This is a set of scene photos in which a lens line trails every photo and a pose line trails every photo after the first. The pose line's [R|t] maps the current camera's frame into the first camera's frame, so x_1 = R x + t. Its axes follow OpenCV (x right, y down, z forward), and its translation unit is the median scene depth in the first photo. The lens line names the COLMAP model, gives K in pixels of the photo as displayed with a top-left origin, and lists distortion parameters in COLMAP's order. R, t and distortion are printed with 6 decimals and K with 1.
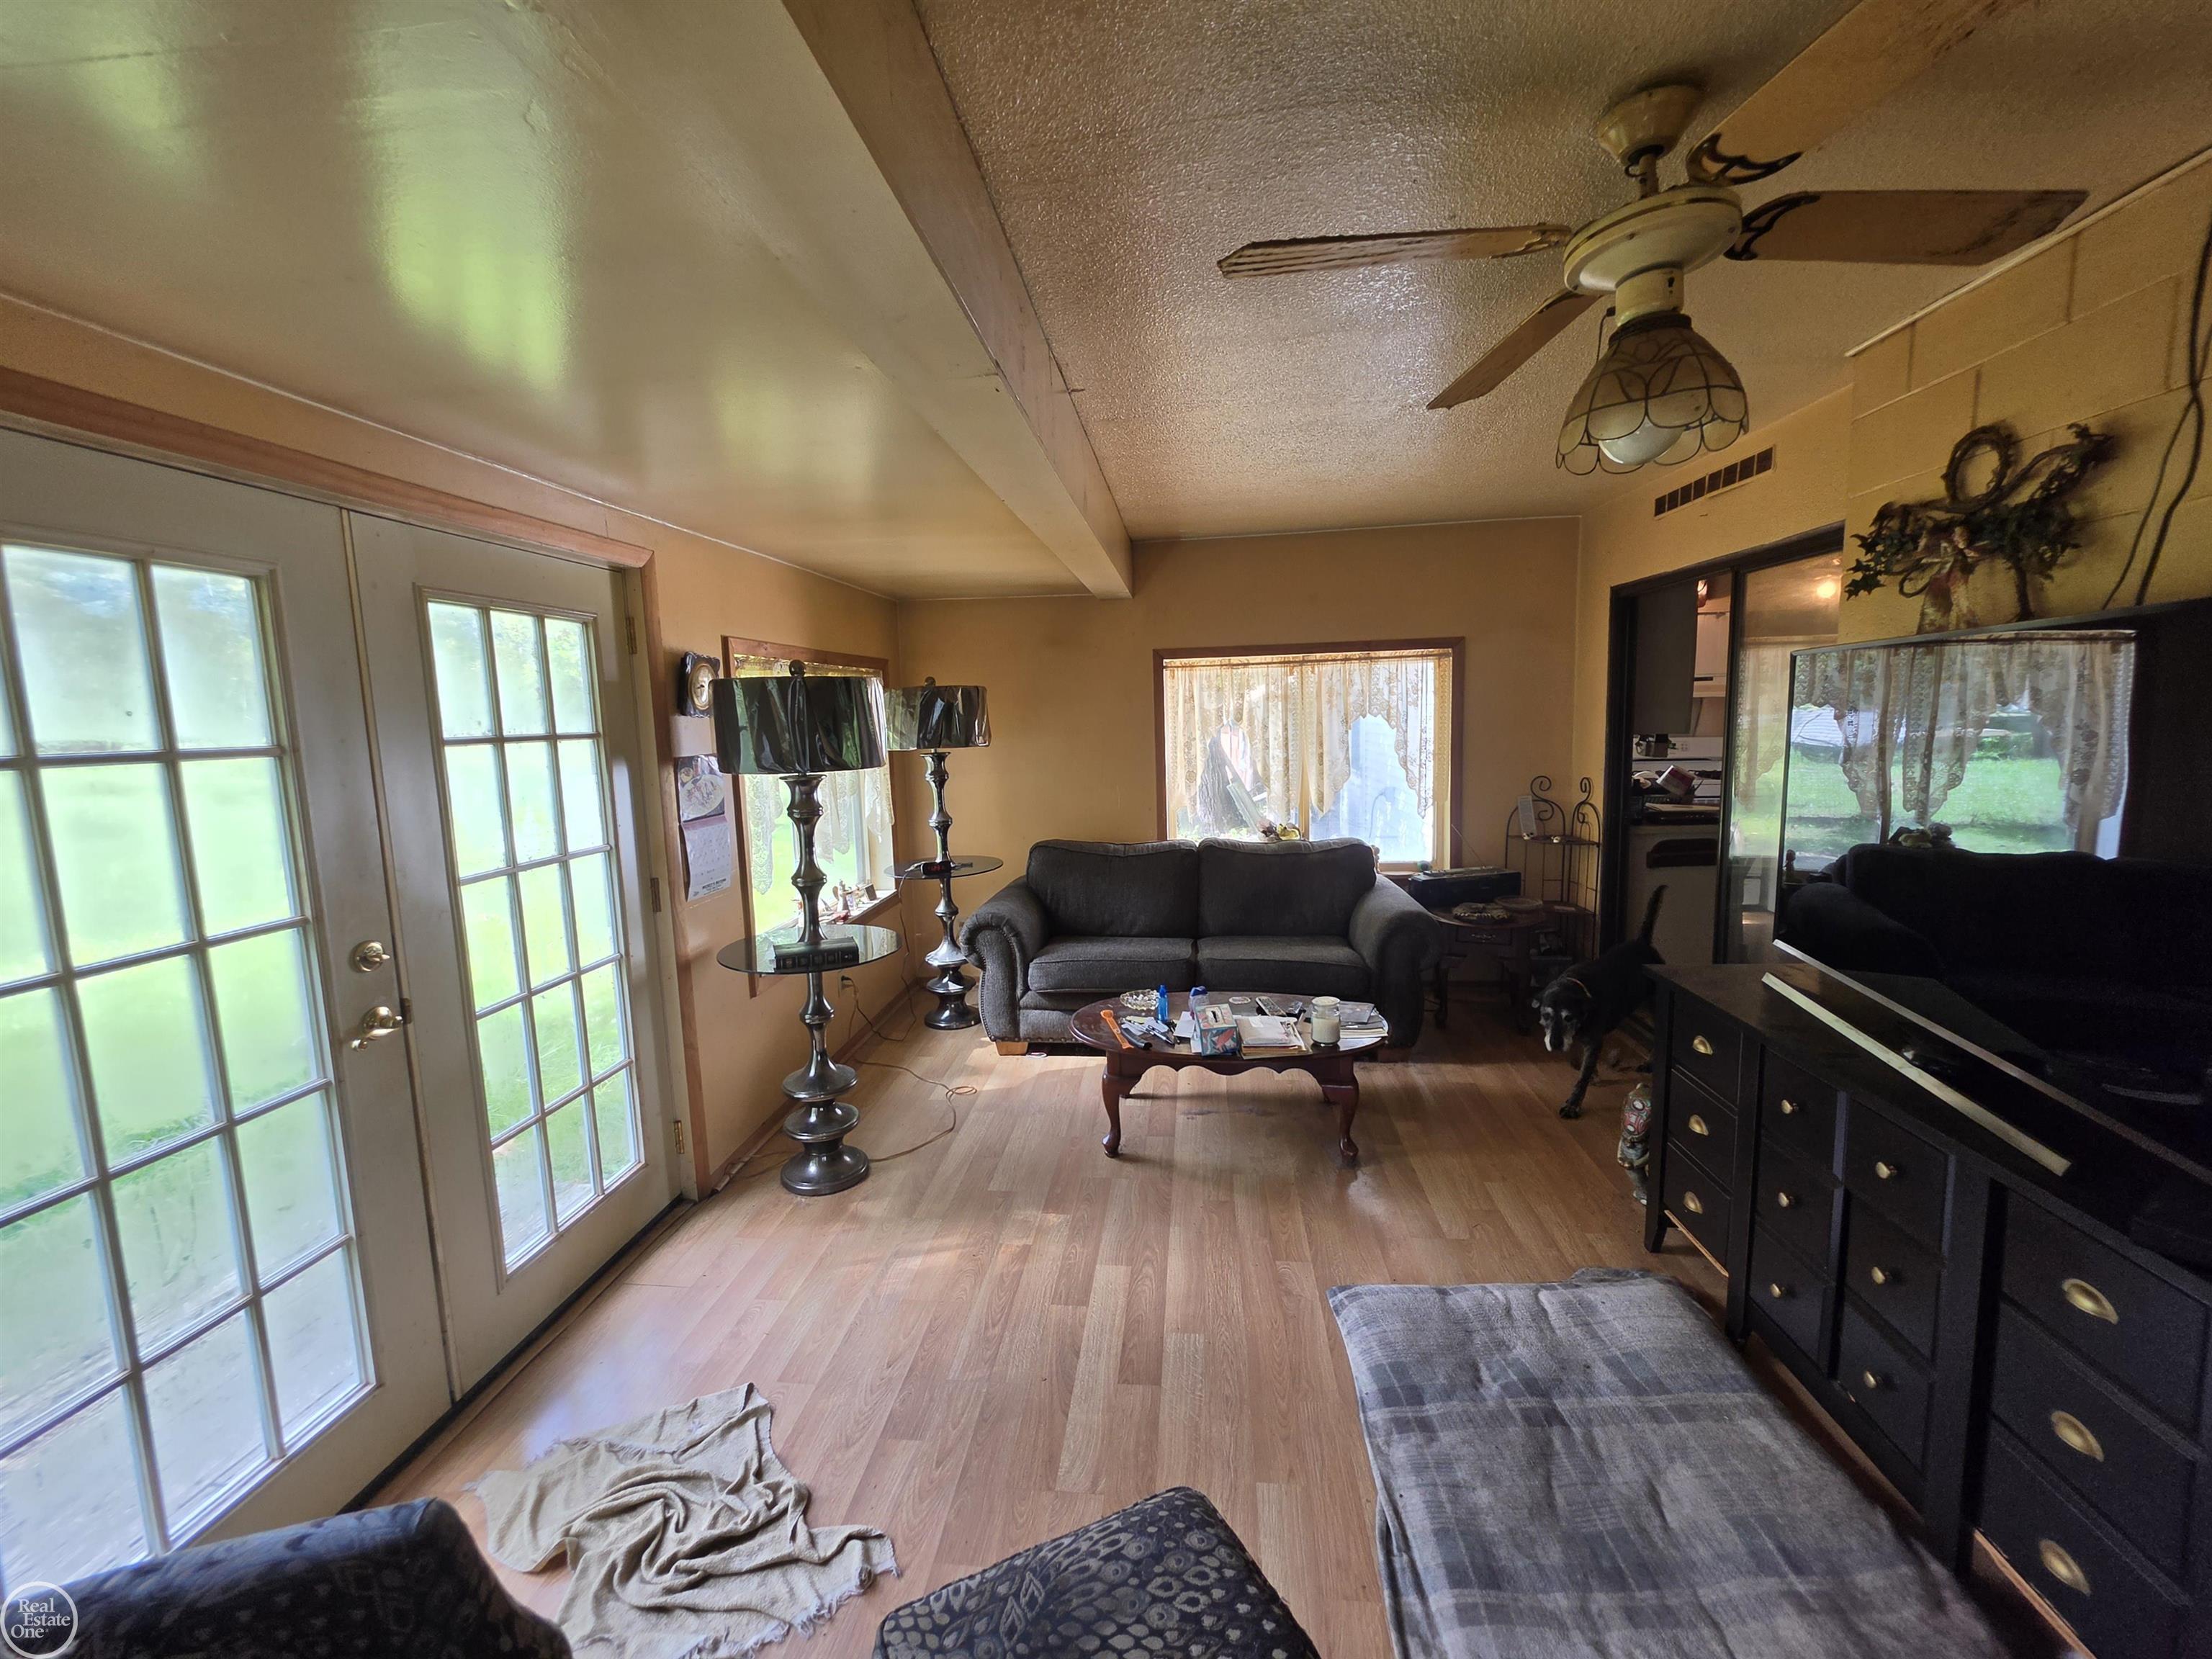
lens RADIAL K [[900.4, 0, 1106.0], [0, 900.4, 829.5], [0, 0, 1]] dist [-0.000736, -0.000153]
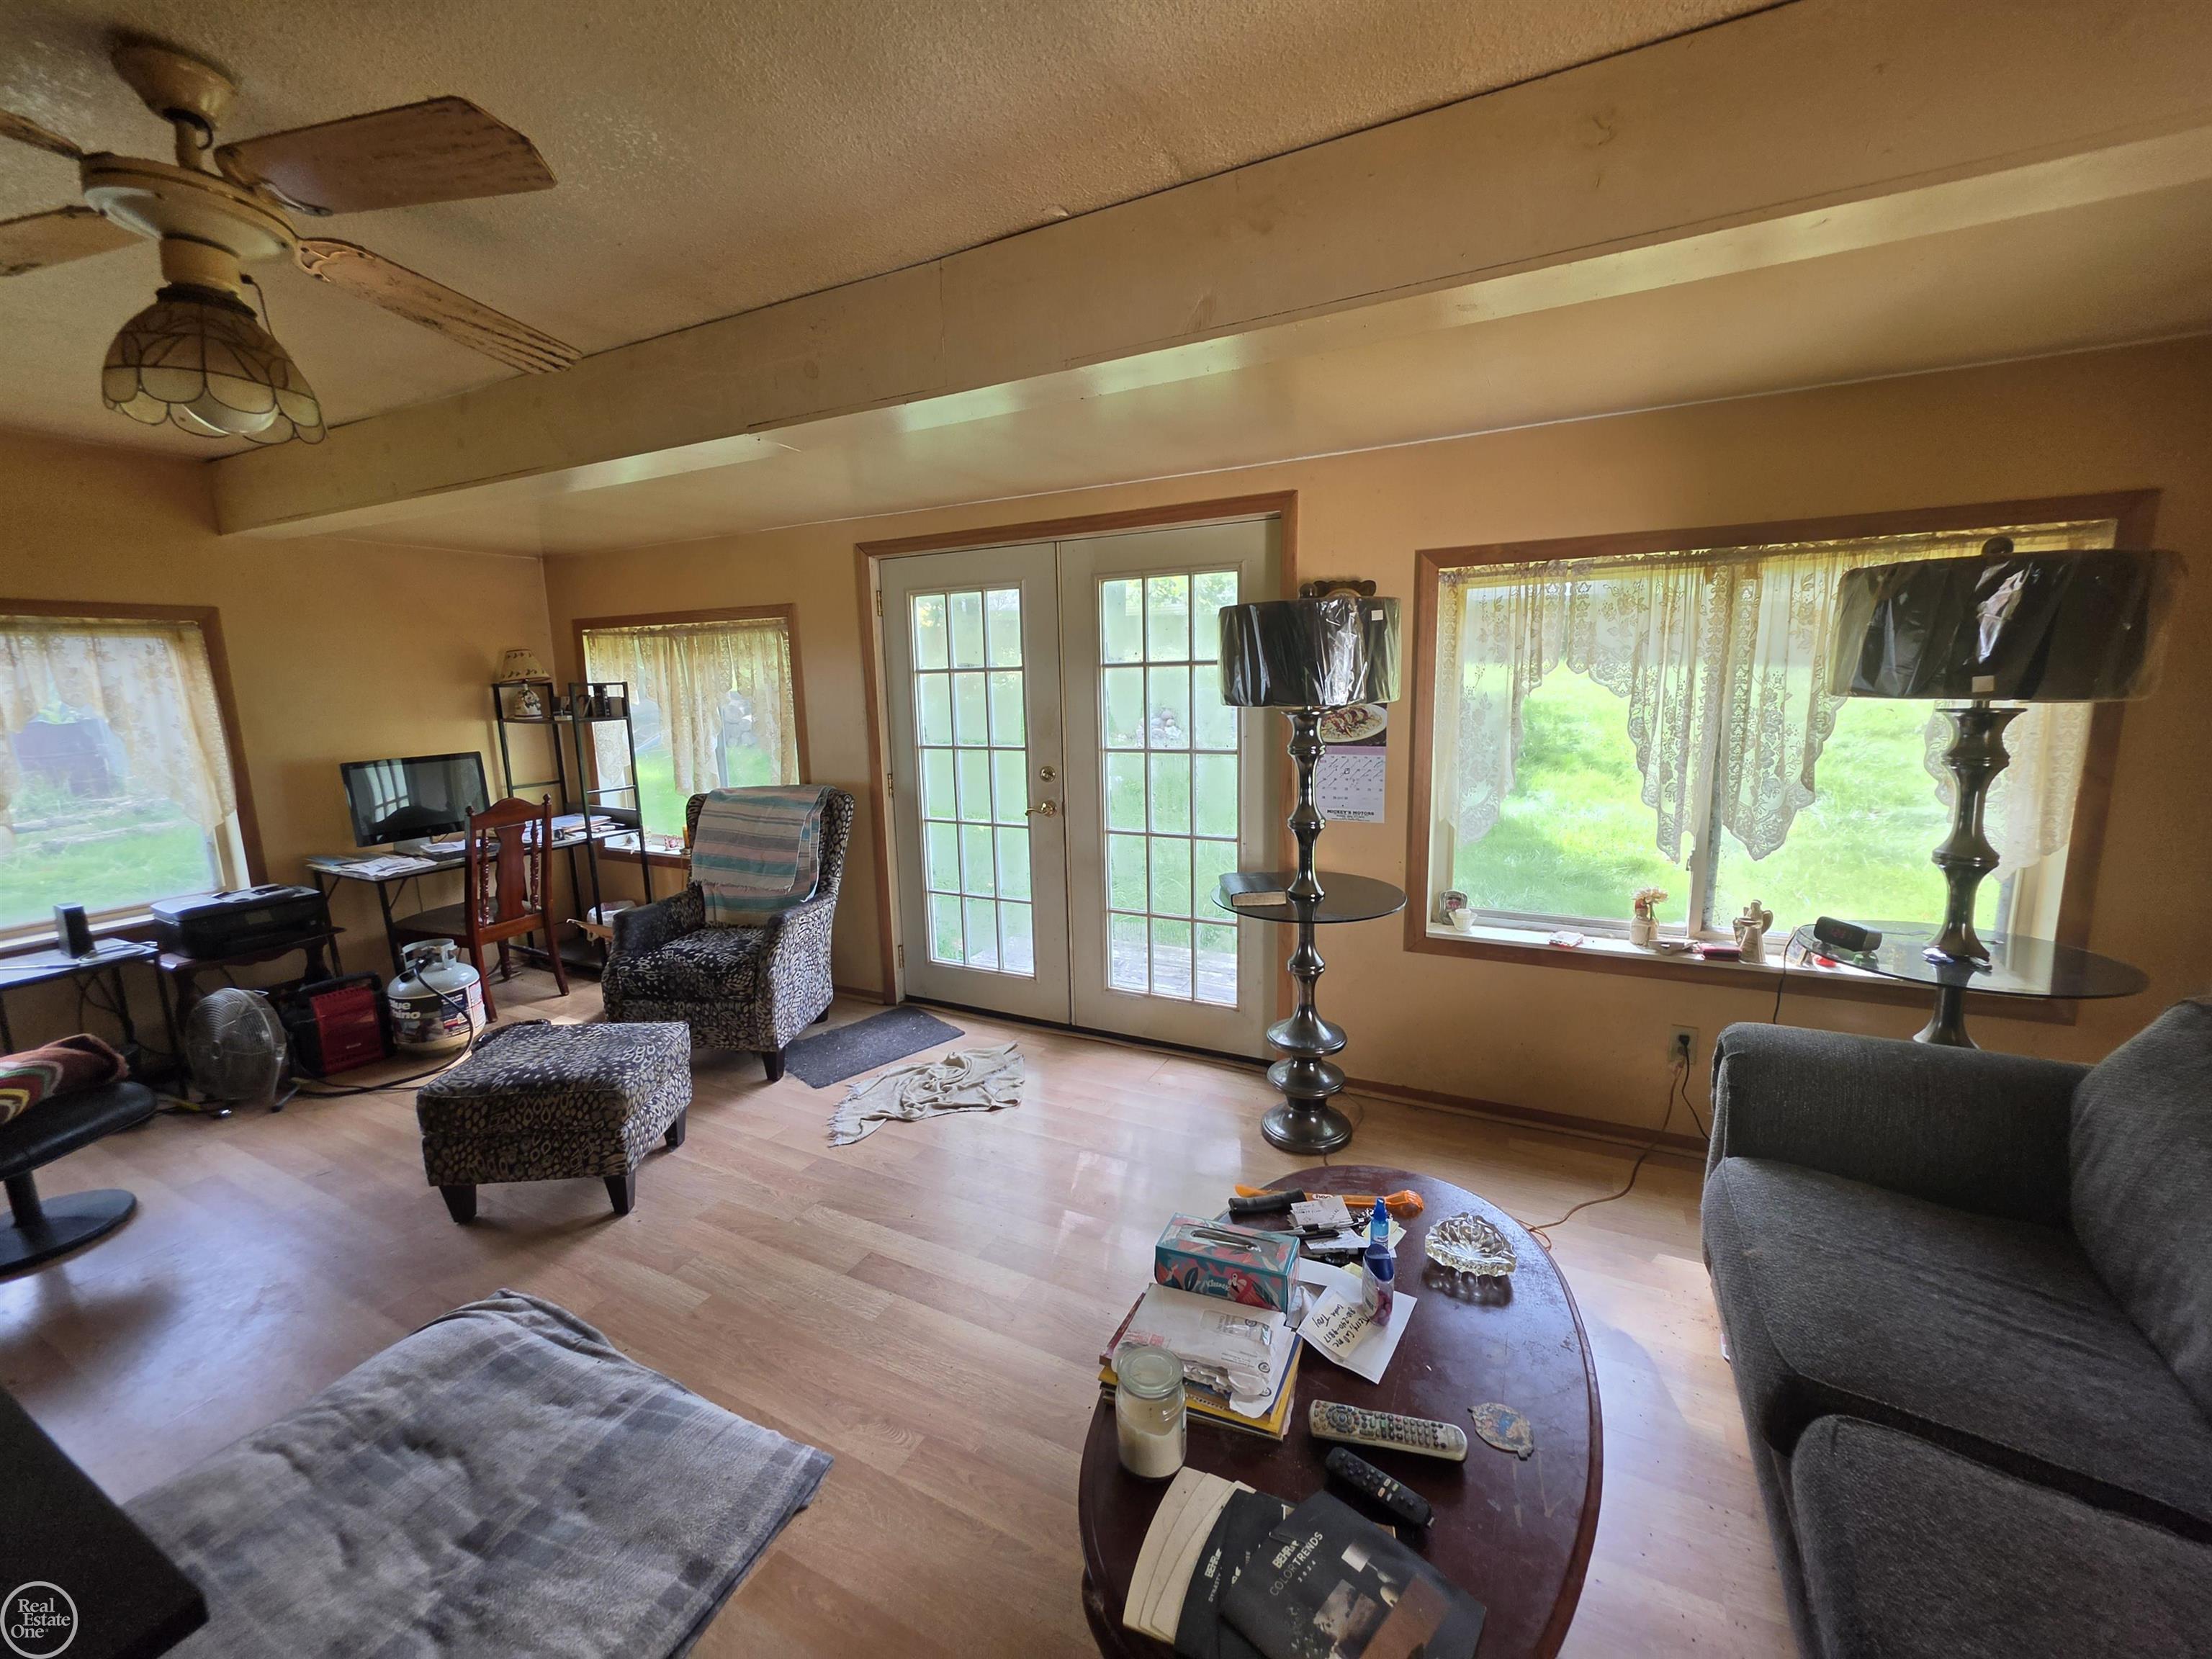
lens RADIAL K [[900.4, 0, 1106.0], [0, 900.4, 829.5], [0, 0, 1]] dist [-0.000736, -0.000153]
pose [[-0.367215, 0.208496, -0.906467, 0.895798], [-0.077228, 0.964354, 0.253096, -0.238287], [0.926924, 0.162946, -0.338024, 1.697453]]
